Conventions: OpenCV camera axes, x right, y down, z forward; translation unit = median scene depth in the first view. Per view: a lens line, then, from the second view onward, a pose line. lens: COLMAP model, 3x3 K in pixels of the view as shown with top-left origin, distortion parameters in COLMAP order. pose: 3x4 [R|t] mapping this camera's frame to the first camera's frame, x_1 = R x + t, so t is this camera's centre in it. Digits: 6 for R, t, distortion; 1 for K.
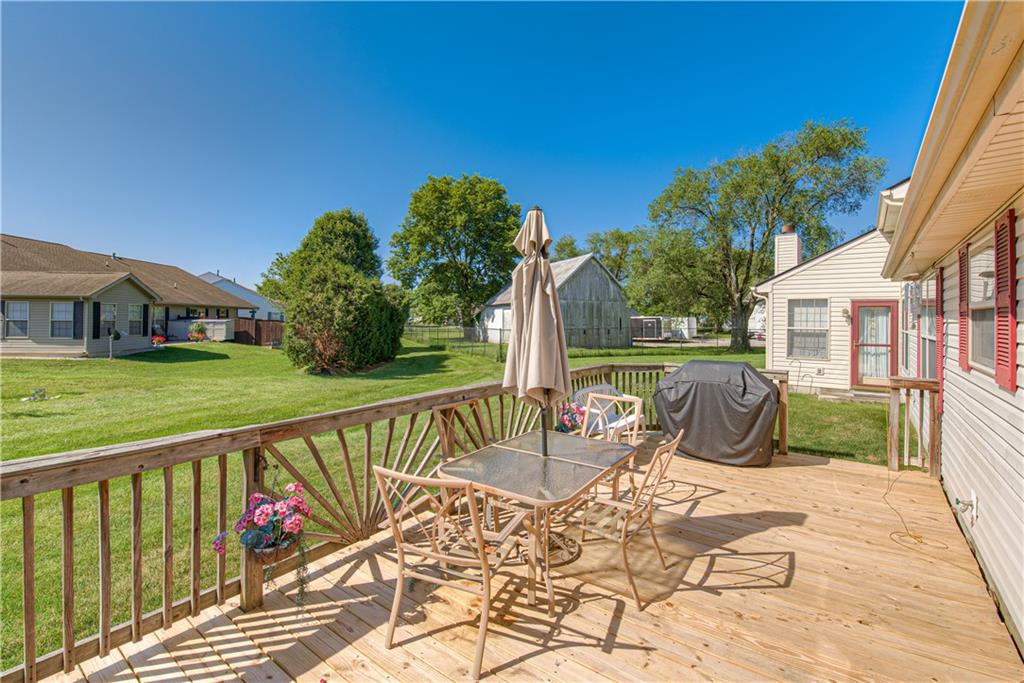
lens RADIAL K [[443.5, 0, 546.6], [0, 443.5, 316.9], [0, 0, 1]] dist [-0.003038, -0.008980]
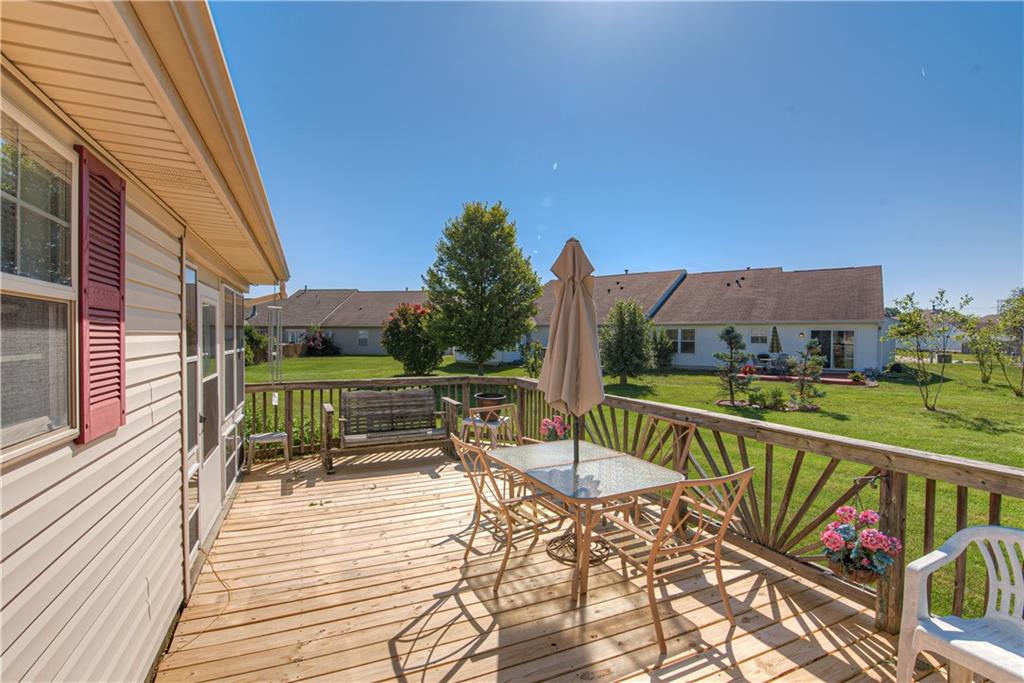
lens RADIAL K [[443.5, 0, 508.9], [0, 443.5, 340.4], [0, 0, 1]] dist [-0.003038, -0.008980]
pose [[-0.499806, 0.000395, -0.866137, 1.161643], [-0.009580, 0.999936, 0.005984, 0.024554], [0.866084, 0.011289, -0.499770, 1.608808]]
